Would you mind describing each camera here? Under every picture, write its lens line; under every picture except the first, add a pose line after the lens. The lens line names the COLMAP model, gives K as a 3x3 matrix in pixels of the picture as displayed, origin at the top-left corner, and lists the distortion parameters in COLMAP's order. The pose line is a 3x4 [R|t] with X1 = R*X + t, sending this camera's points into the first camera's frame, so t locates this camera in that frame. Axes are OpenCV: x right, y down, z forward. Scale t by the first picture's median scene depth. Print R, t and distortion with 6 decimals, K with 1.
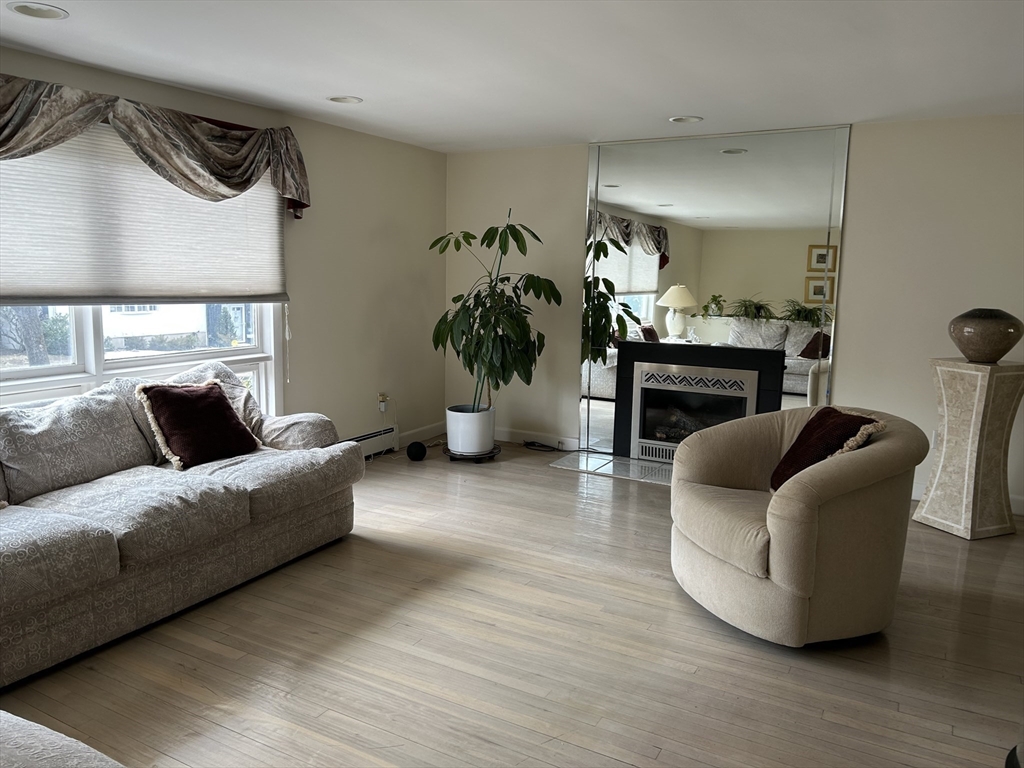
lens RADIAL K [[769.4, 0, 503.8], [0, 769.4, 380.6], [0, 0, 1]] dist [0.011981, -0.008562]
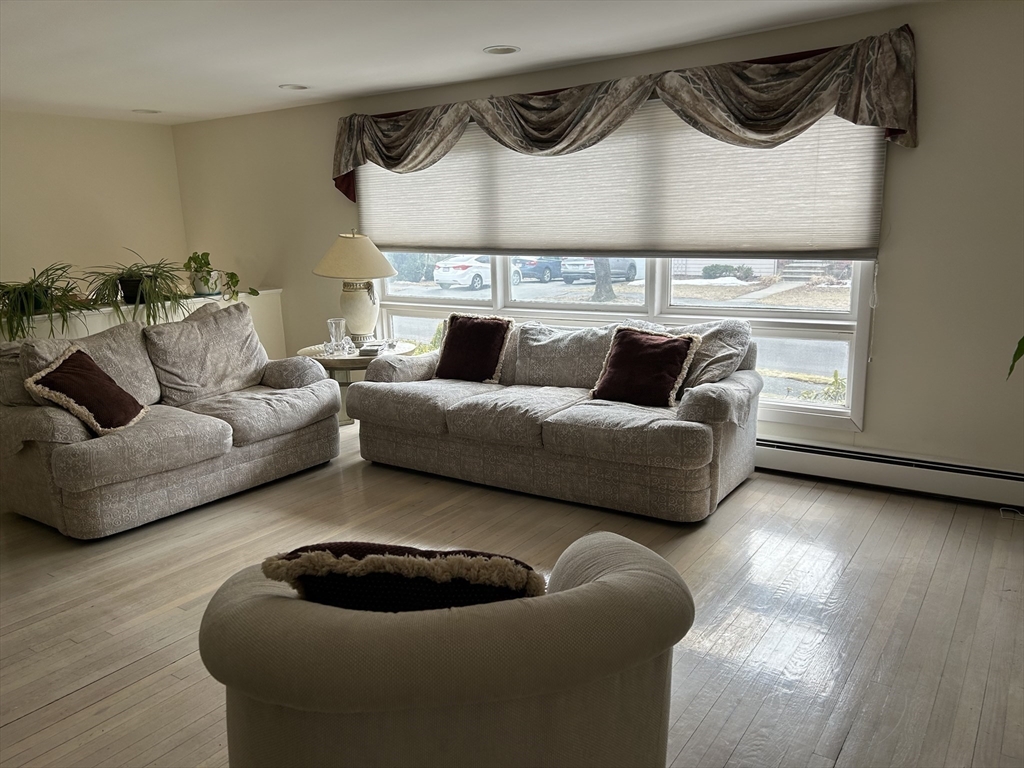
lens RADIAL K [[769.4, 0, 504.4], [0, 769.4, 390.9], [0, 0, 1]] dist [0.011981, -0.008562]
pose [[-0.105354, 0.189462, -0.976220, 0.695081], [-0.115609, 0.972693, 0.201254, -0.110548], [0.987692, 0.134063, -0.080574, 0.899458]]
